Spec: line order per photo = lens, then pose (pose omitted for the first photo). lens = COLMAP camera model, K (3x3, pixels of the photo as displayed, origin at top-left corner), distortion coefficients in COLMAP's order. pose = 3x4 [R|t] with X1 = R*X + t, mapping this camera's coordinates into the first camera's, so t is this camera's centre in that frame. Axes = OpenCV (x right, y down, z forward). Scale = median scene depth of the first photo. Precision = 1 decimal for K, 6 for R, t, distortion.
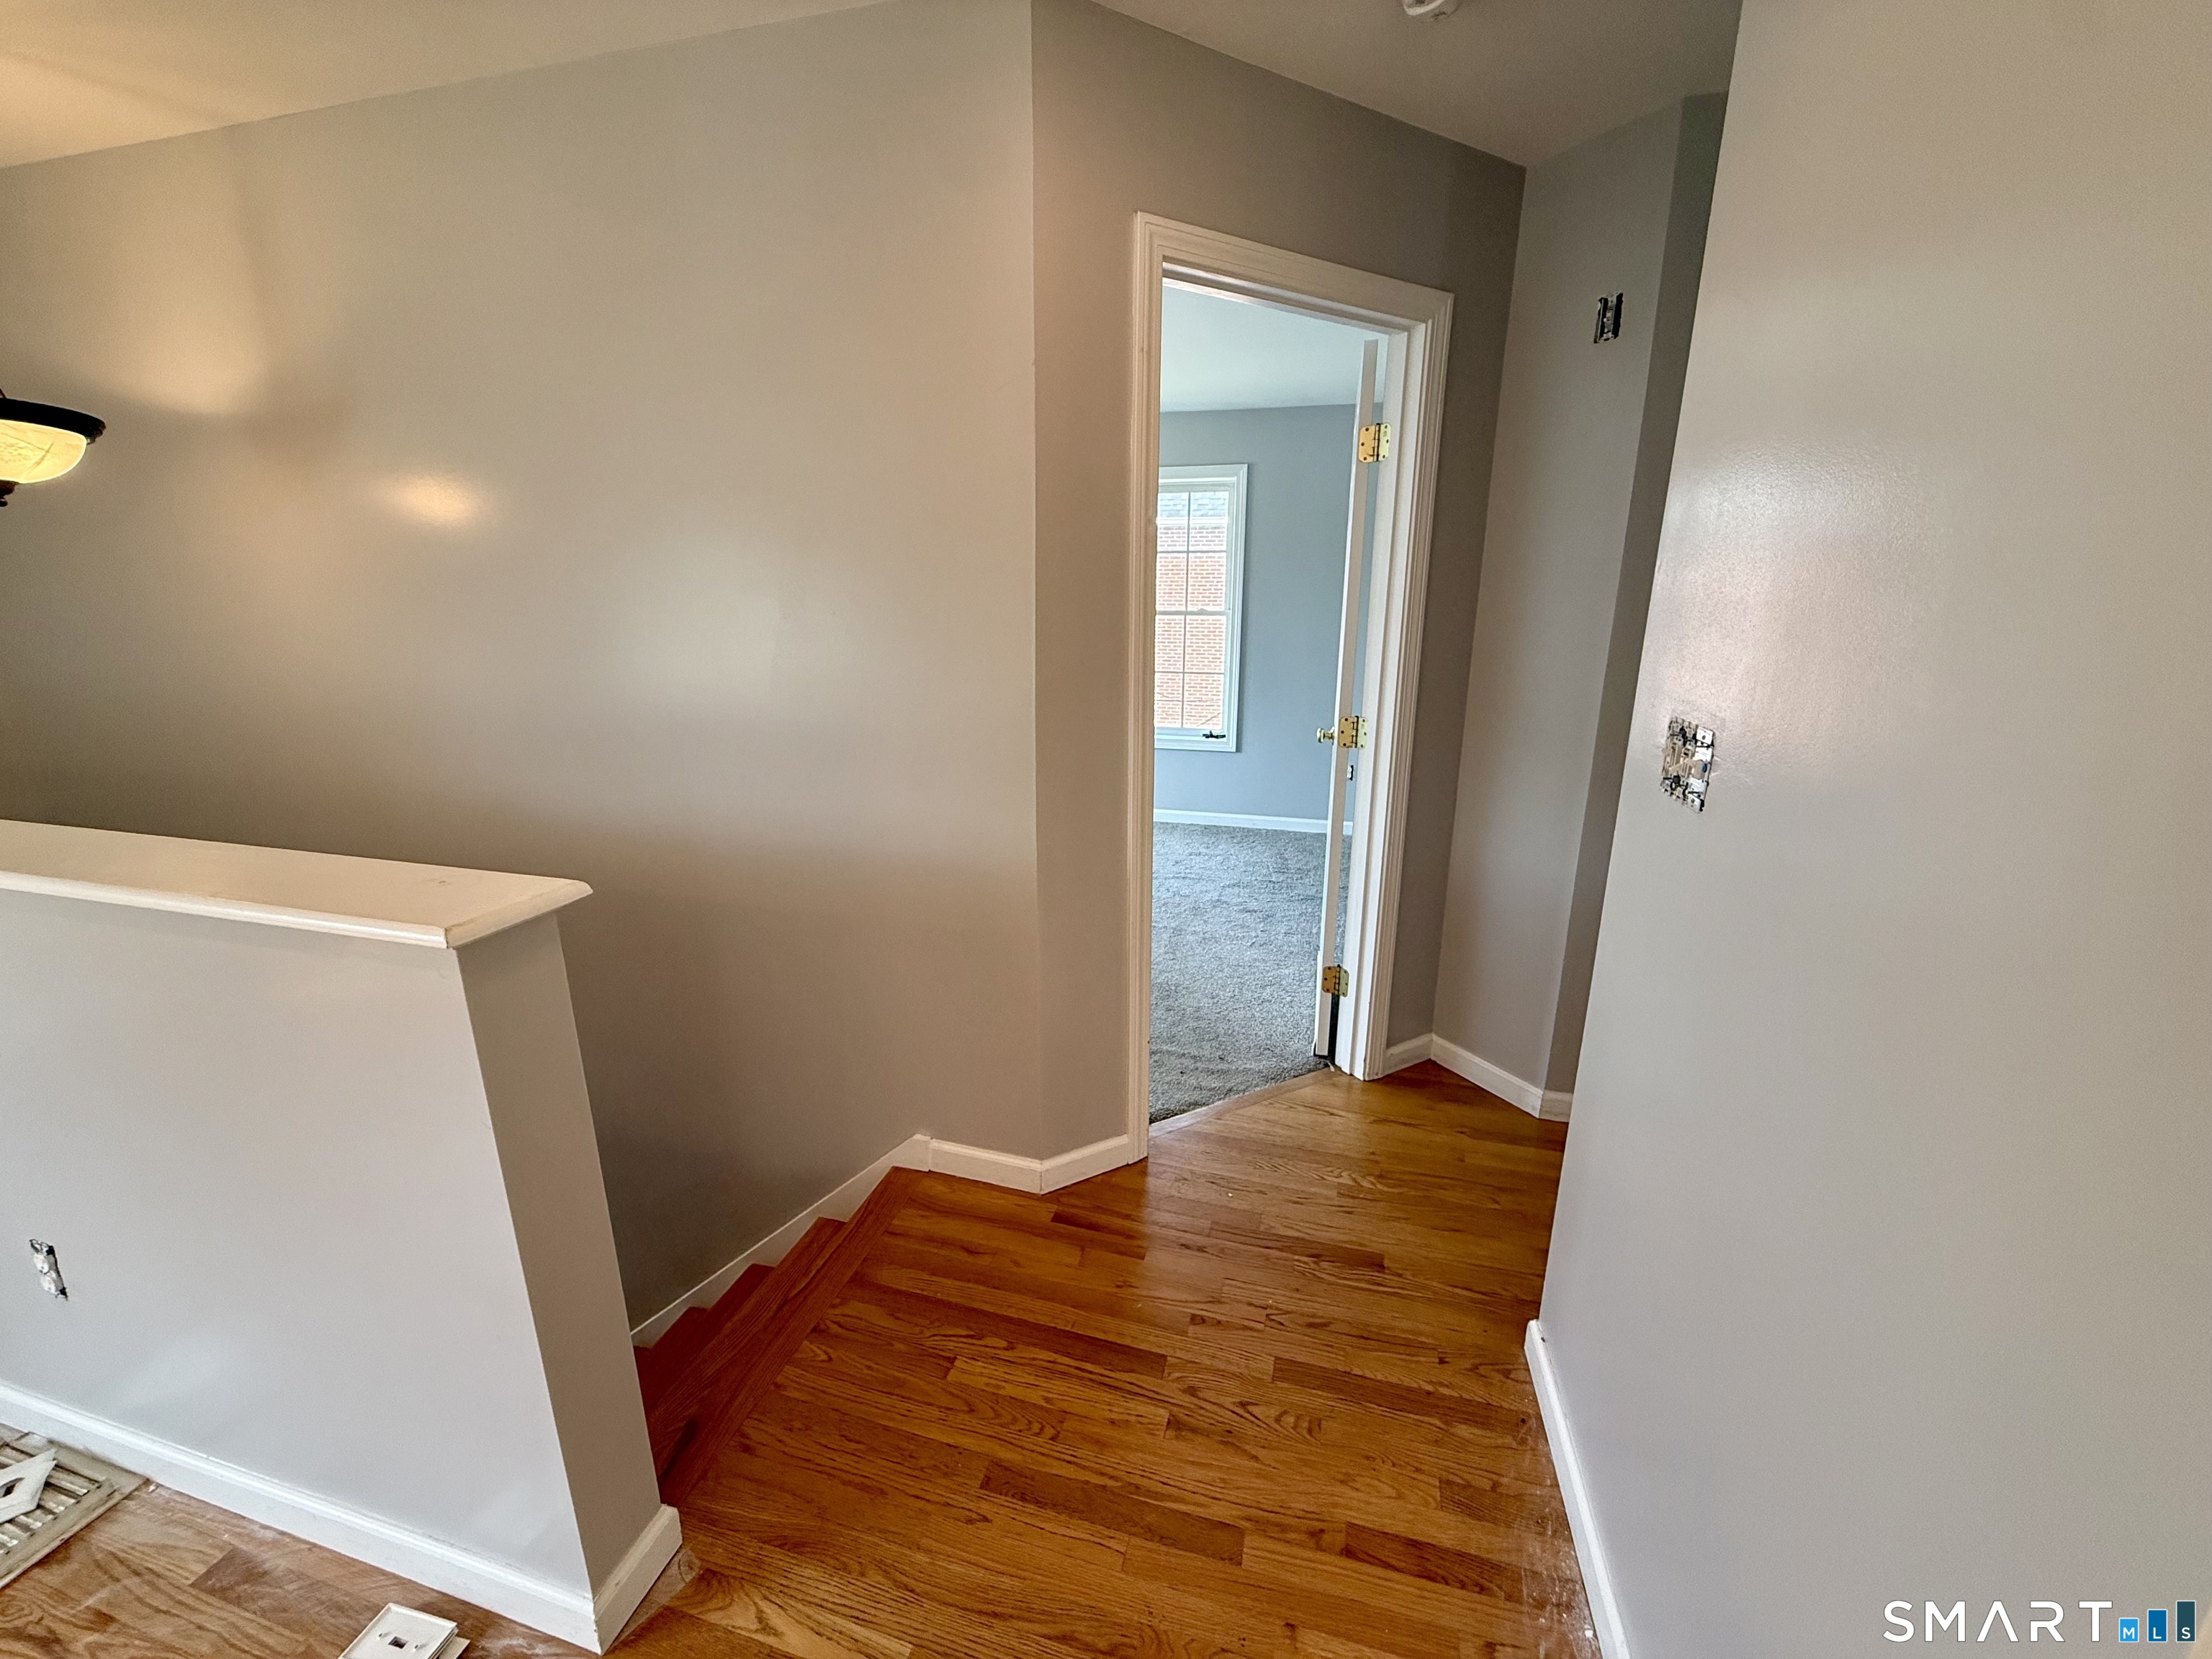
lens RADIAL K [[881.1, 0, 1106.2], [0, 881.1, 828.6], [0, 0, 1]] dist [0.002540, -0.000172]
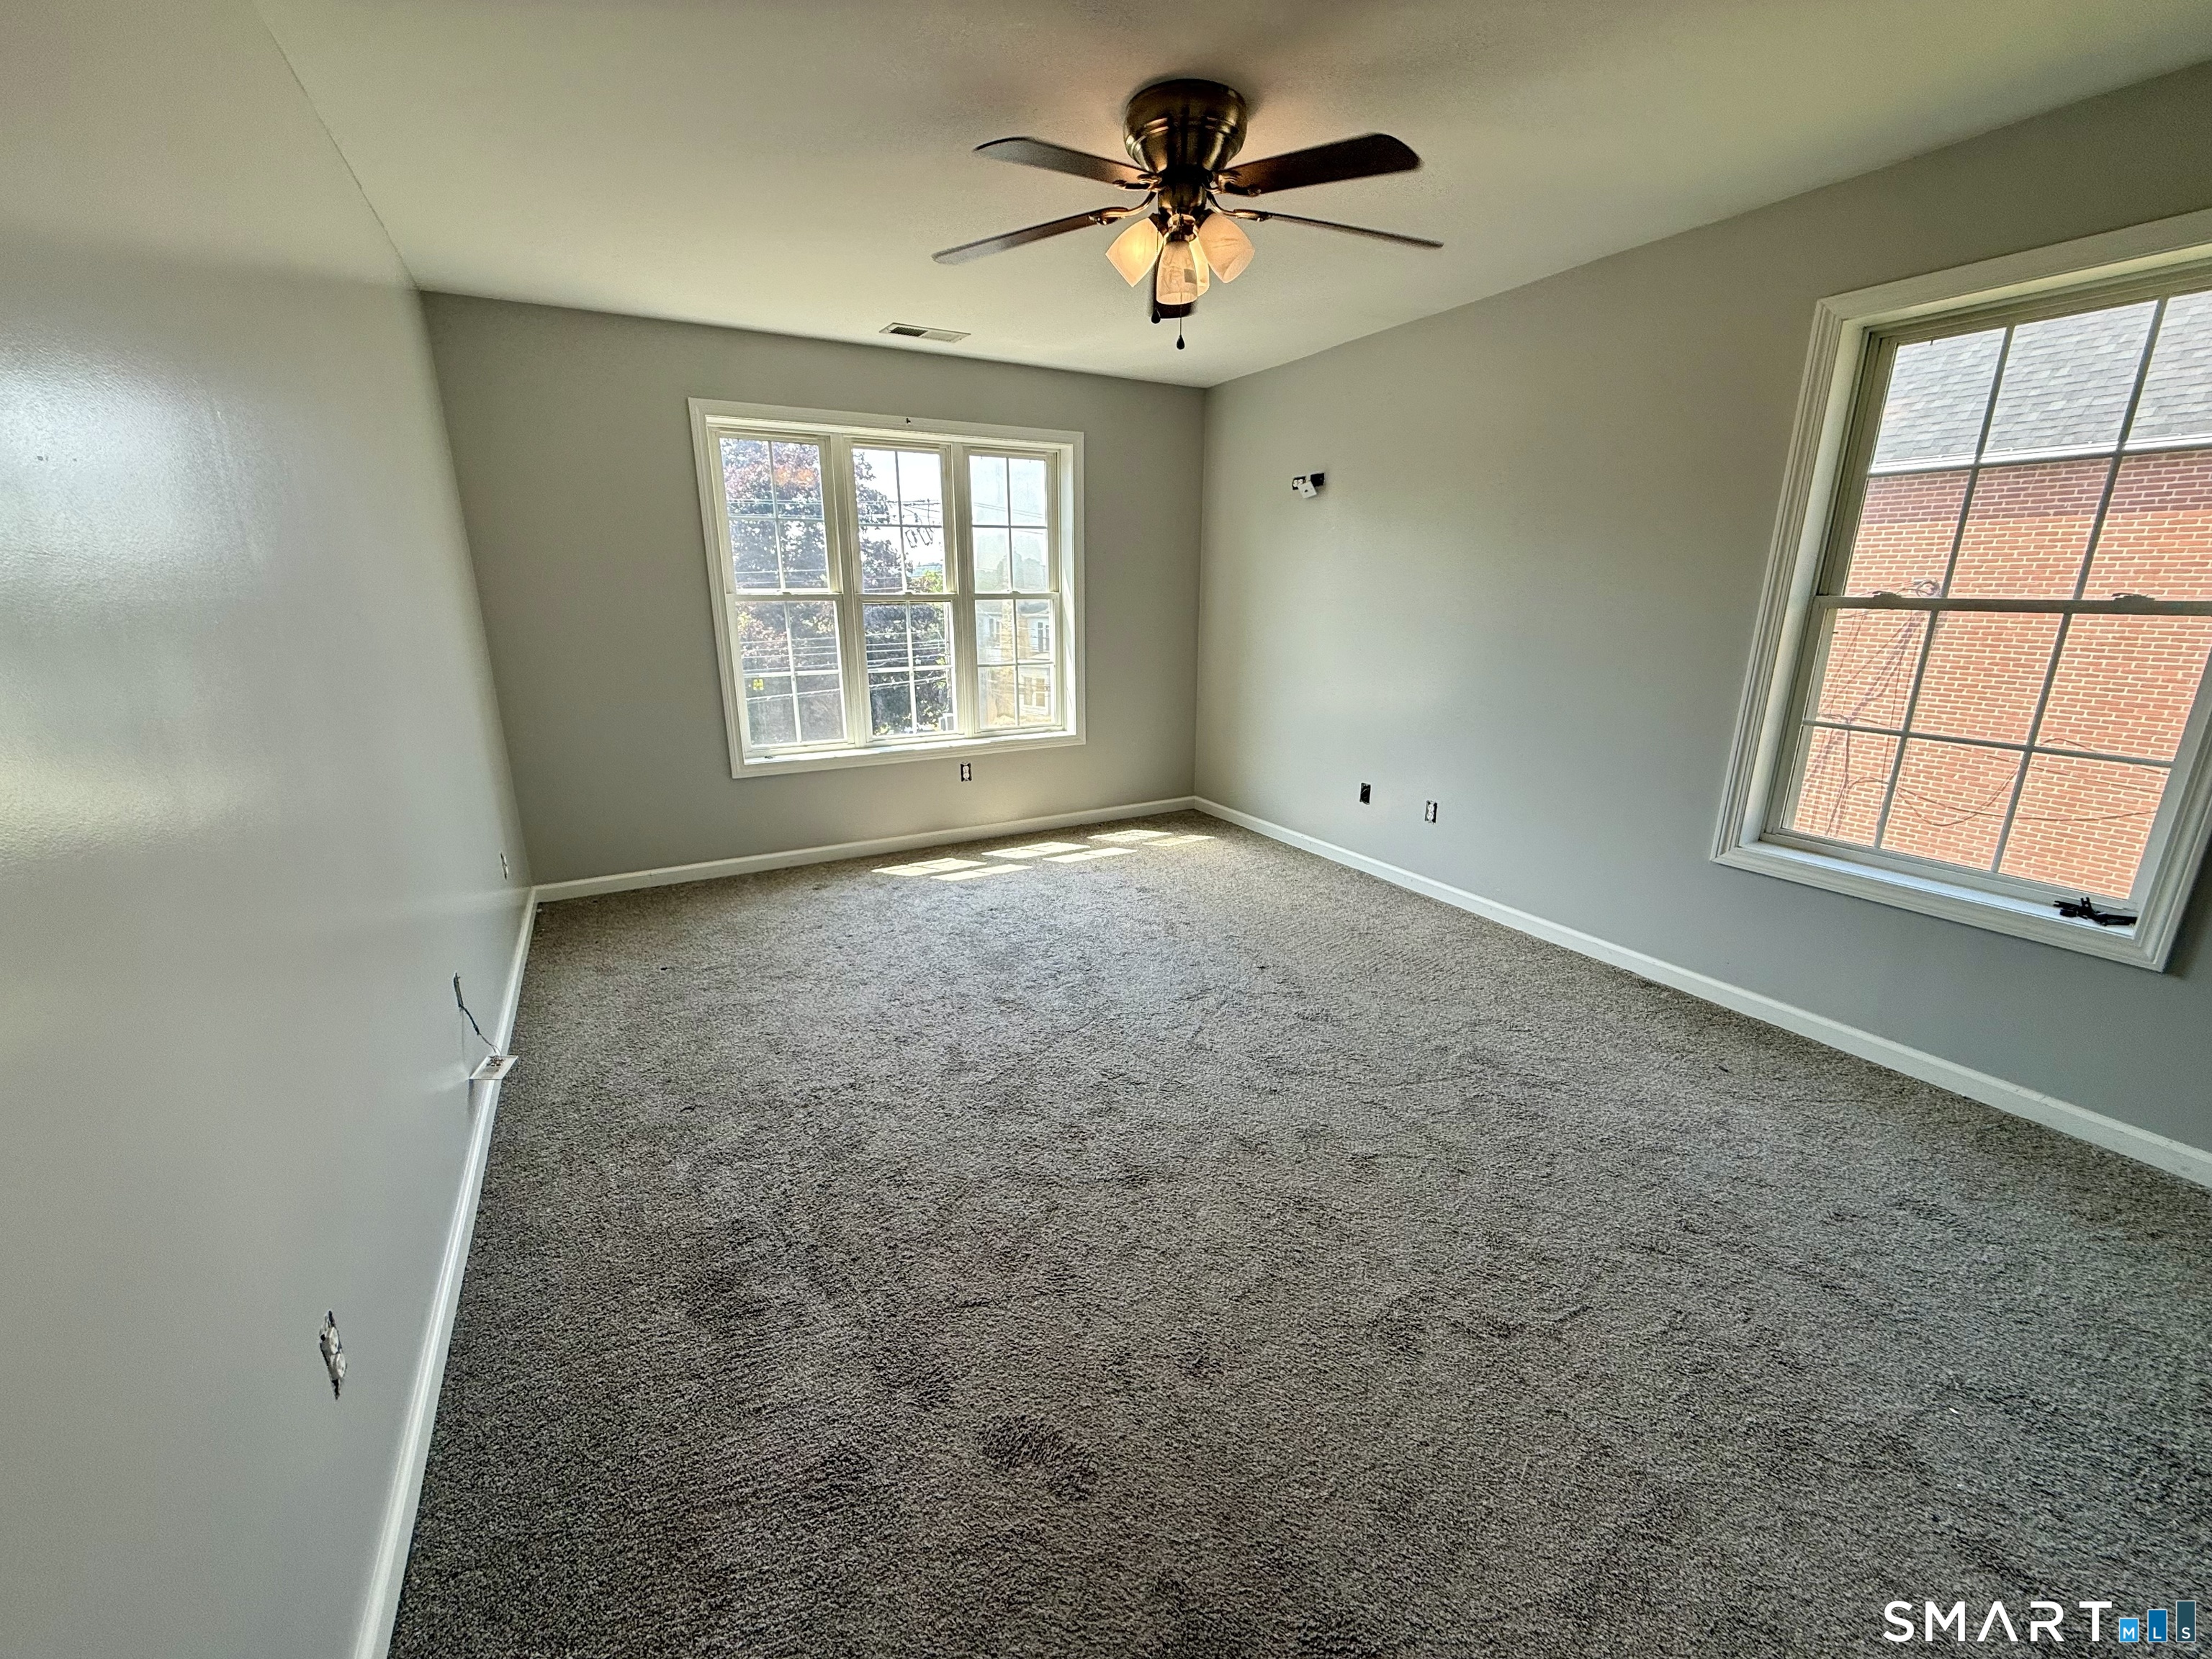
lens RADIAL K [[881.1, 0, 1103.3], [0, 881.1, 825.4], [0, 0, 1]] dist [0.002540, -0.000172]
pose [[0.694749, 0.183766, -0.695380, 0.087087], [-0.177950, 0.980670, 0.081369, -0.104001], [0.696891, 0.067212, 0.714021, 0.421312]]
